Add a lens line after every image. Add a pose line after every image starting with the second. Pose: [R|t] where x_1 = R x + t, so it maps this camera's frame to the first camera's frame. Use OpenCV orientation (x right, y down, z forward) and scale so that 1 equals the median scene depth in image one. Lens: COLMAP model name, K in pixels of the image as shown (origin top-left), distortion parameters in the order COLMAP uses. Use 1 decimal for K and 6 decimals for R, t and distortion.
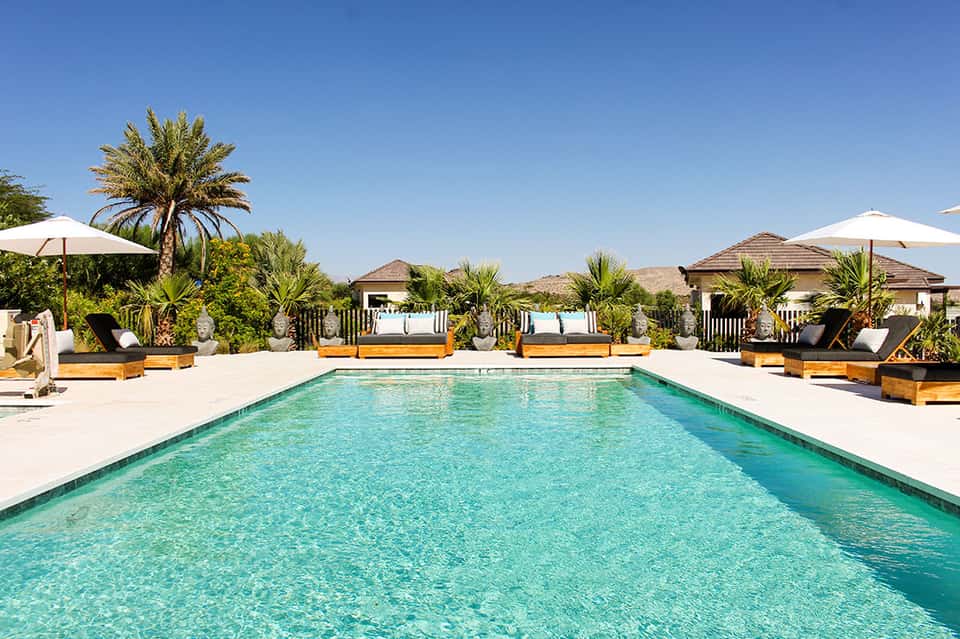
lens RADIAL K [[892.3, 0, 480.0], [0, 892.3, 319.5], [0, 0, 1]] dist [-0.132212, 0.001049]
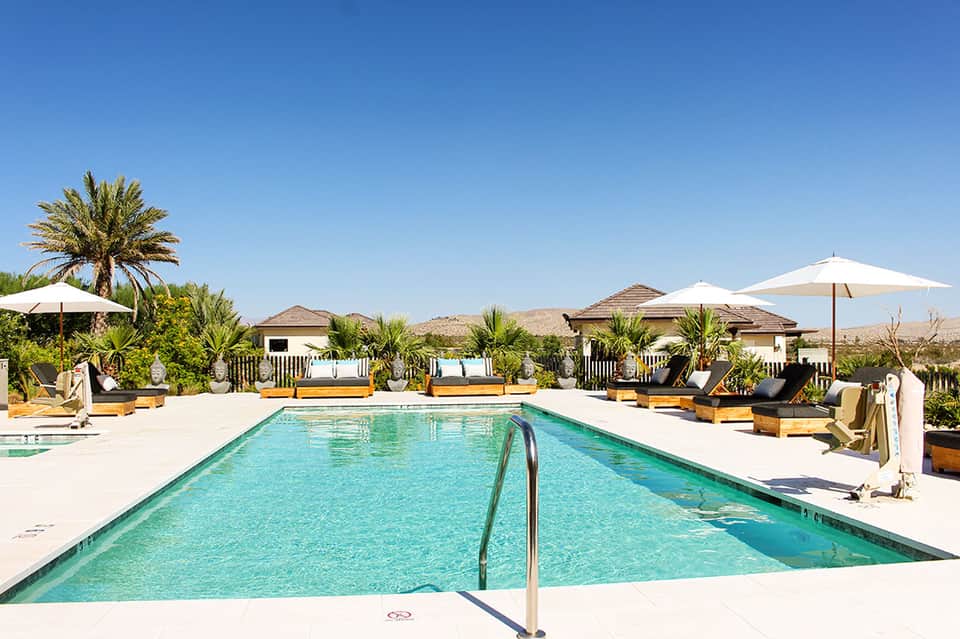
lens RADIAL K [[892.3, 0, 480.0], [0, 892.3, 319.5], [0, 0, 1]] dist [-0.132212, 0.001049]
pose [[0.992353, -0.000978, 0.123428, -0.032318], [0.006754, 0.998901, -0.046385, -0.004680], [-0.123247, 0.046864, 0.991269, -0.184407]]
